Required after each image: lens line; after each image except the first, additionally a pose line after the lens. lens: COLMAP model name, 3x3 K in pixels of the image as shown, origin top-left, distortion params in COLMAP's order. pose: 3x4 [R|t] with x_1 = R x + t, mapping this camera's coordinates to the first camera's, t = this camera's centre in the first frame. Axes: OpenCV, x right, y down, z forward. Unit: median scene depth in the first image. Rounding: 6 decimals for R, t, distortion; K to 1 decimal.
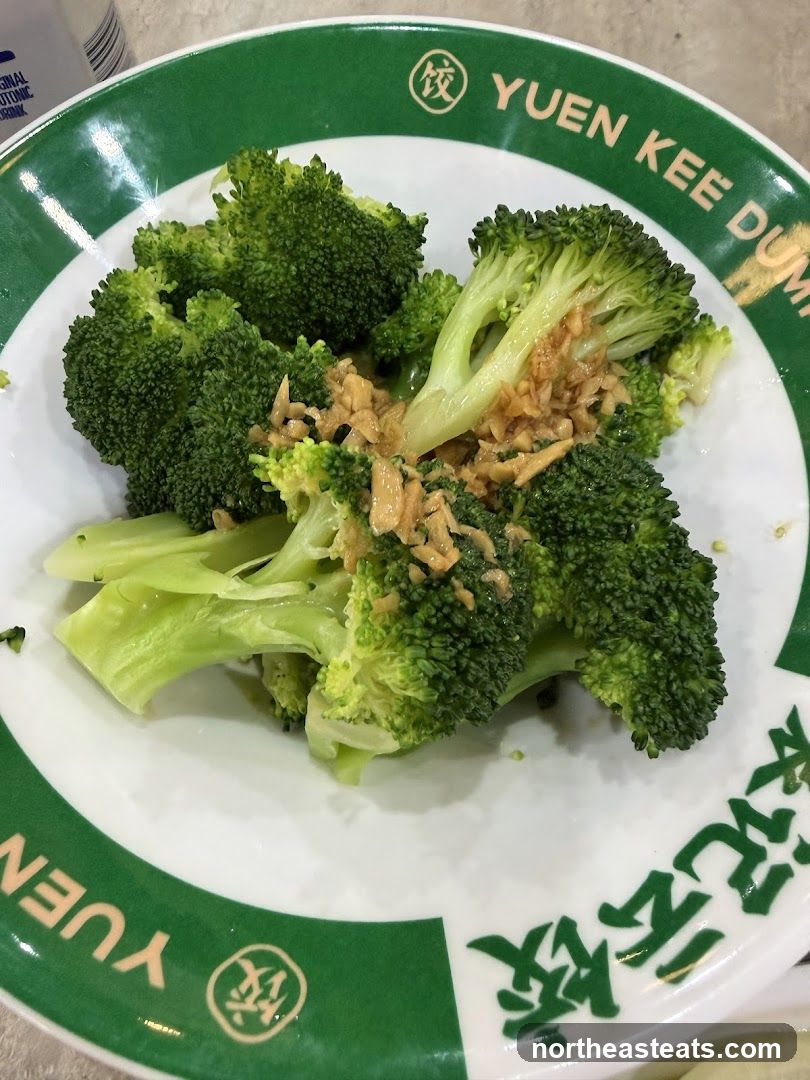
lens RADIAL K [[527.2, 0, 405.0], [0, 527.2, 540.0], [0, 0, 1]] dist [0.004884, 0.000251]
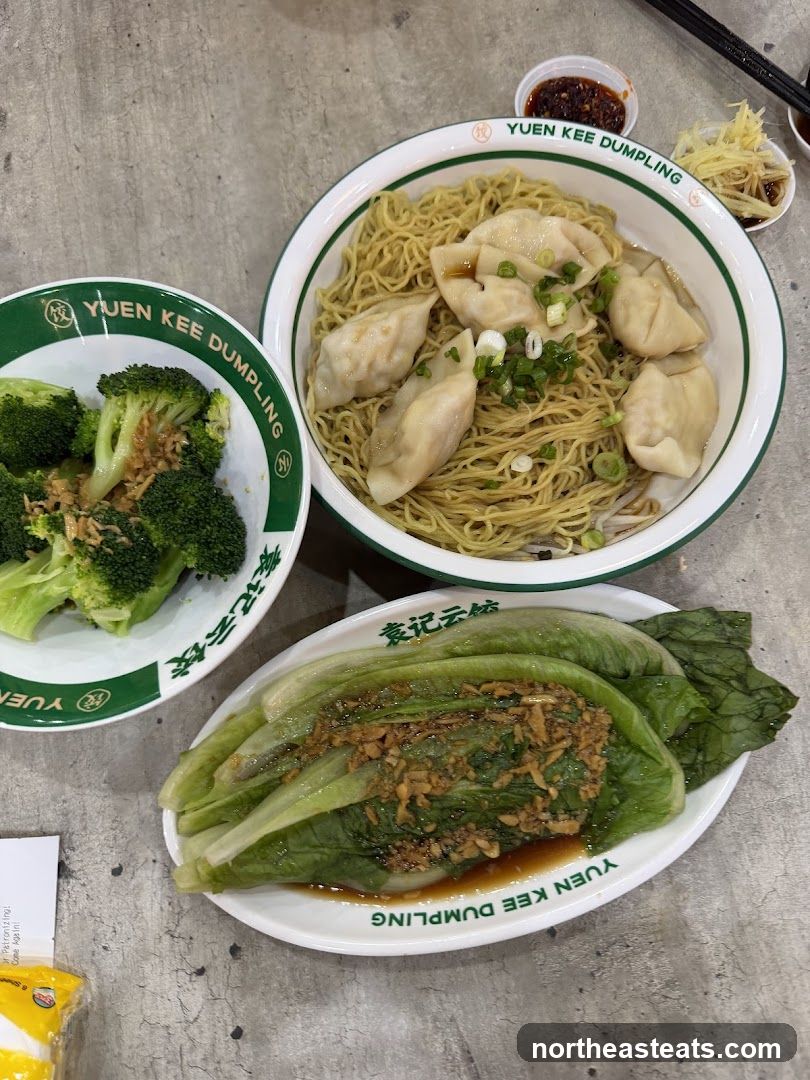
lens RADIAL K [[541.9, 0, 405.0], [0, 541.9, 540.0], [0, 0, 1]] dist [0.043403, -0.052721]
pose [[0.935180, -0.351194, 0.045842, 1.280992], [0.345512, 0.933085, 0.099872, 0.267646], [-0.077849, -0.077559, 0.993944, -1.770705]]
